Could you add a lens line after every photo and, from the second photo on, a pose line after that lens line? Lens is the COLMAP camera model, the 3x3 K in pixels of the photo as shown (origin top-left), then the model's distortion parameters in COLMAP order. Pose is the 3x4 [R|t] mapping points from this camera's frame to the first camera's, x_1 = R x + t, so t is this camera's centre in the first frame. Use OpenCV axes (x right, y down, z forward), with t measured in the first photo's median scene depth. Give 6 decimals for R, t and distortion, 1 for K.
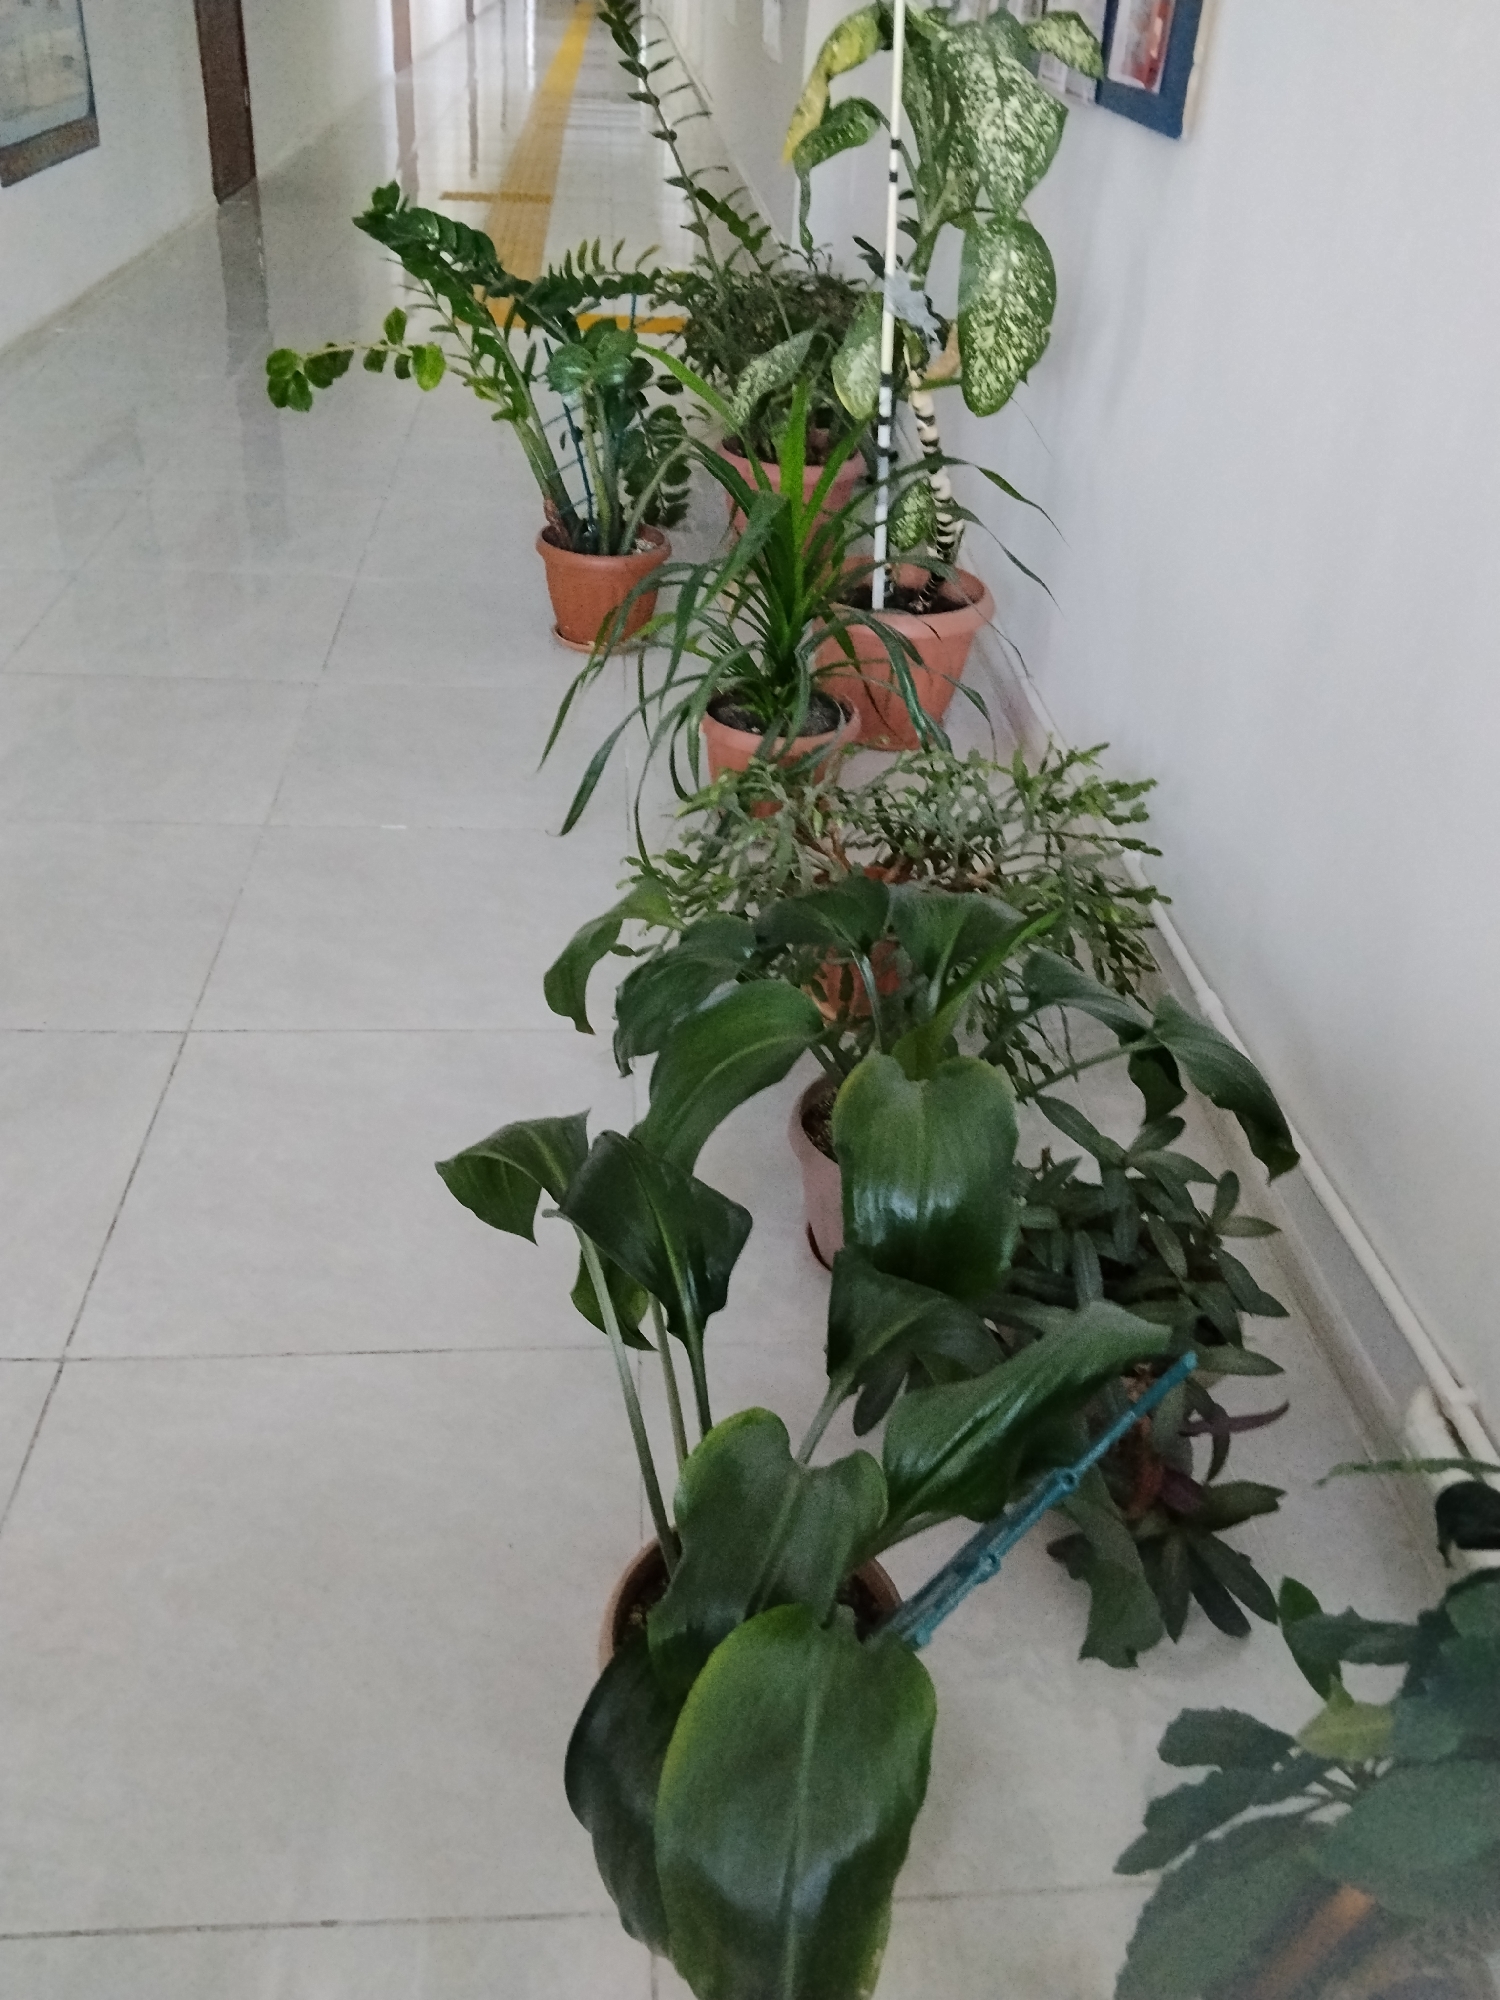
lens RADIAL K [[1617.7, 0, 750.0], [0, 1617.7, 1000.0], [0, 0, 1]] dist [0.132476, -0.296341]
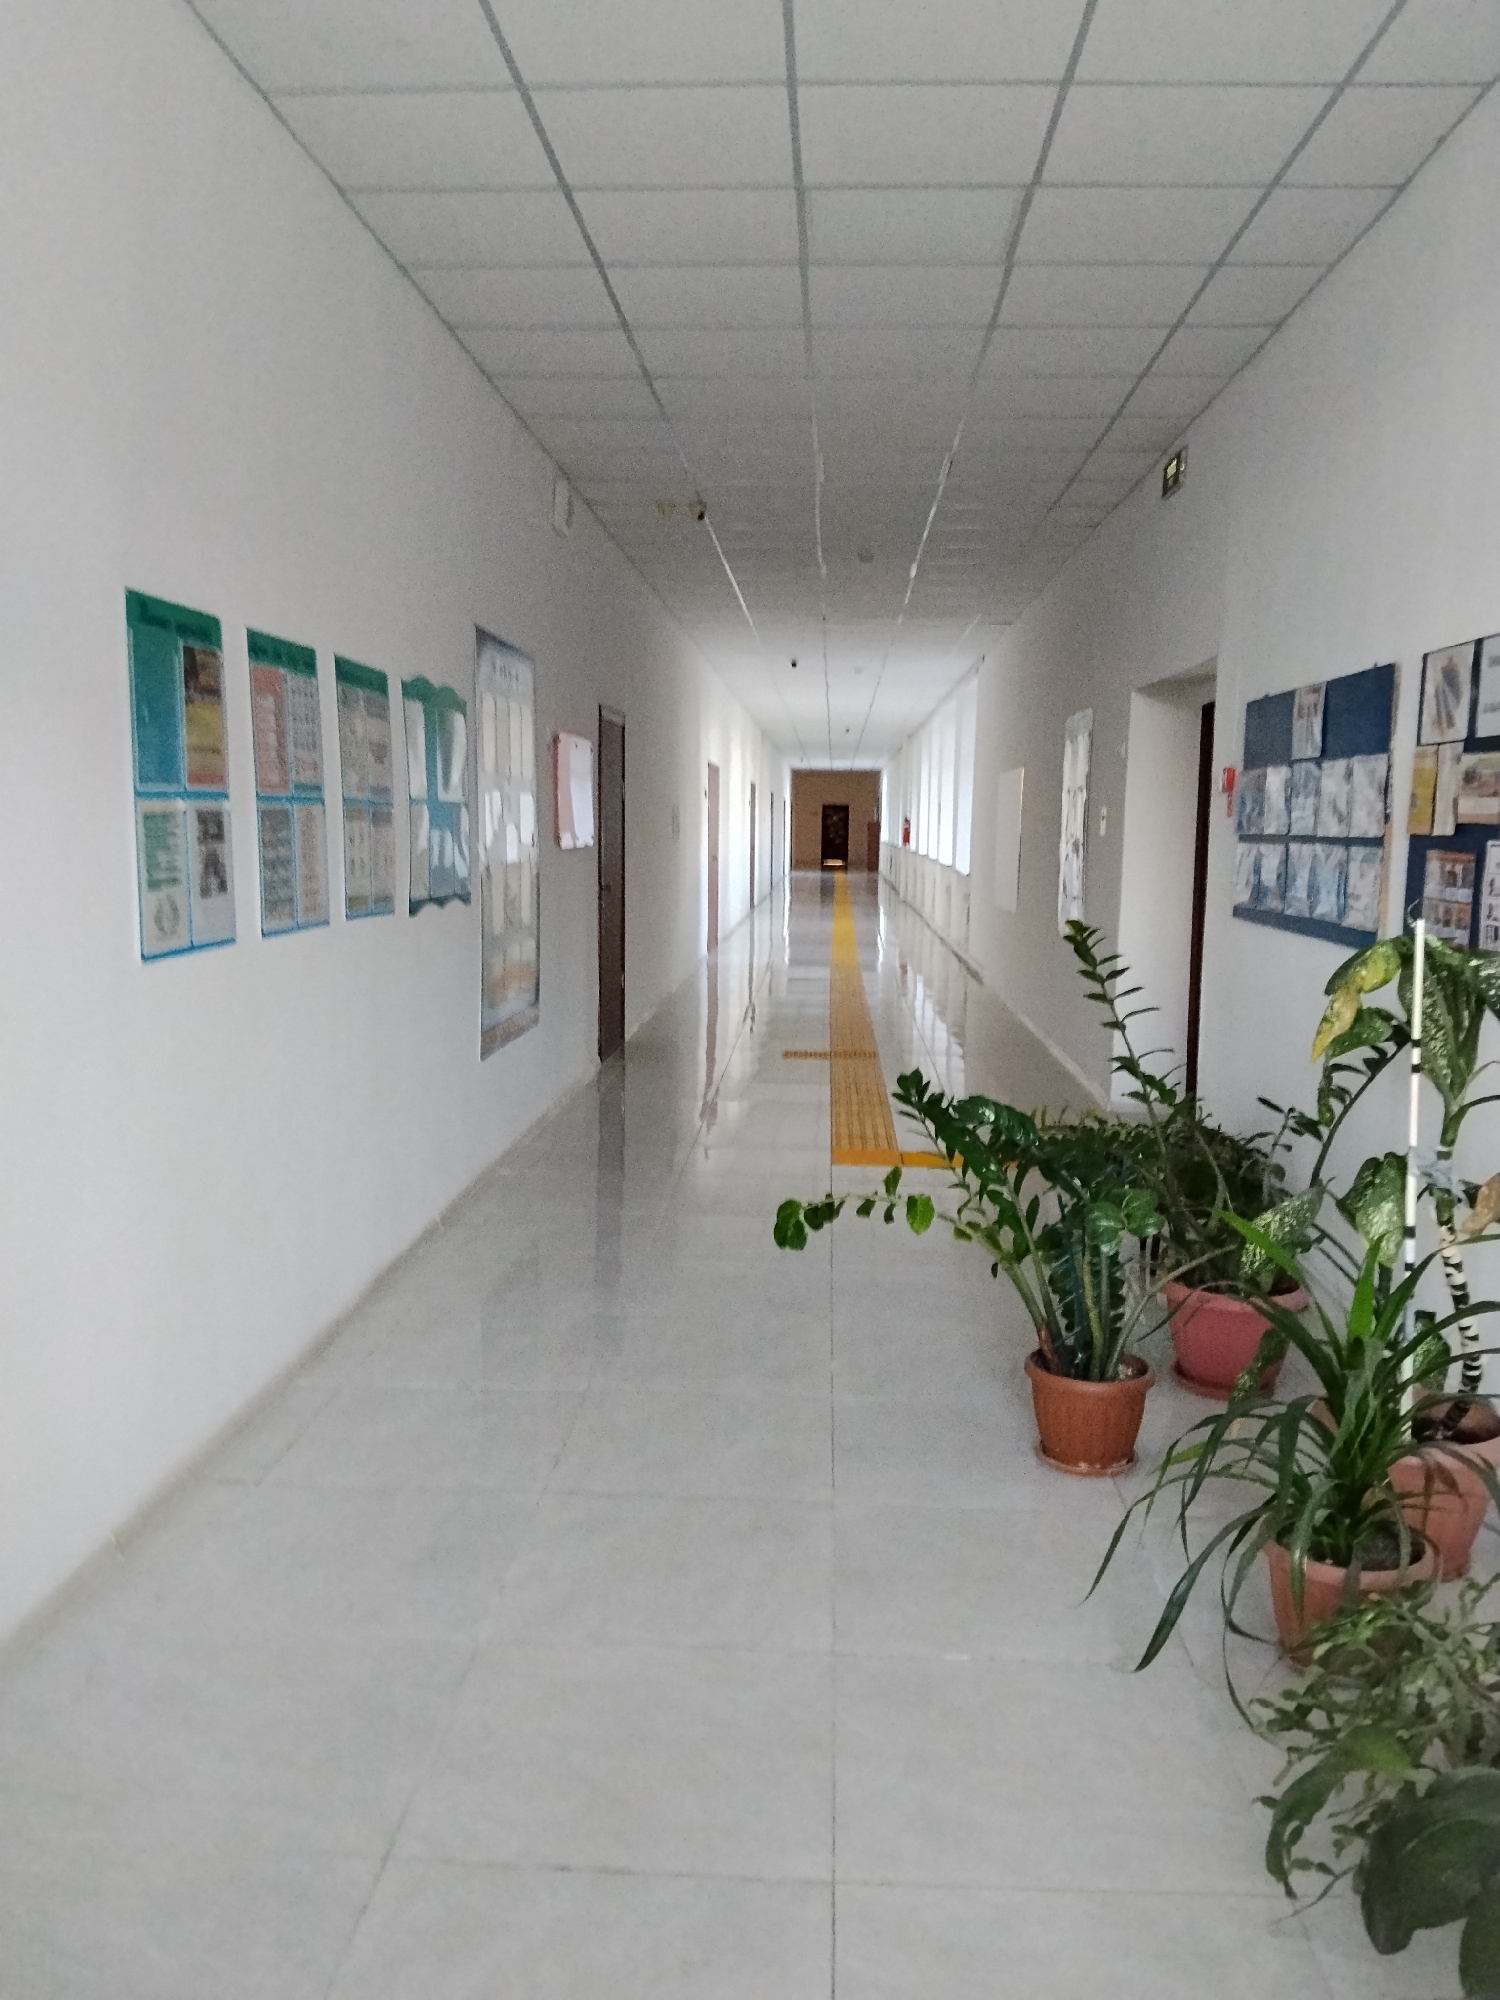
lens RADIAL K [[1617.7, 0, 750.0], [0, 1617.7, 1000.0], [0, 0, 1]] dist [0.132476, -0.296341]
pose [[0.993796, -0.021015, -0.109214, -0.190377], [-0.031433, 0.888878, -0.457064, -0.000750], [0.106683, 0.457661, 0.882703, -0.070998]]
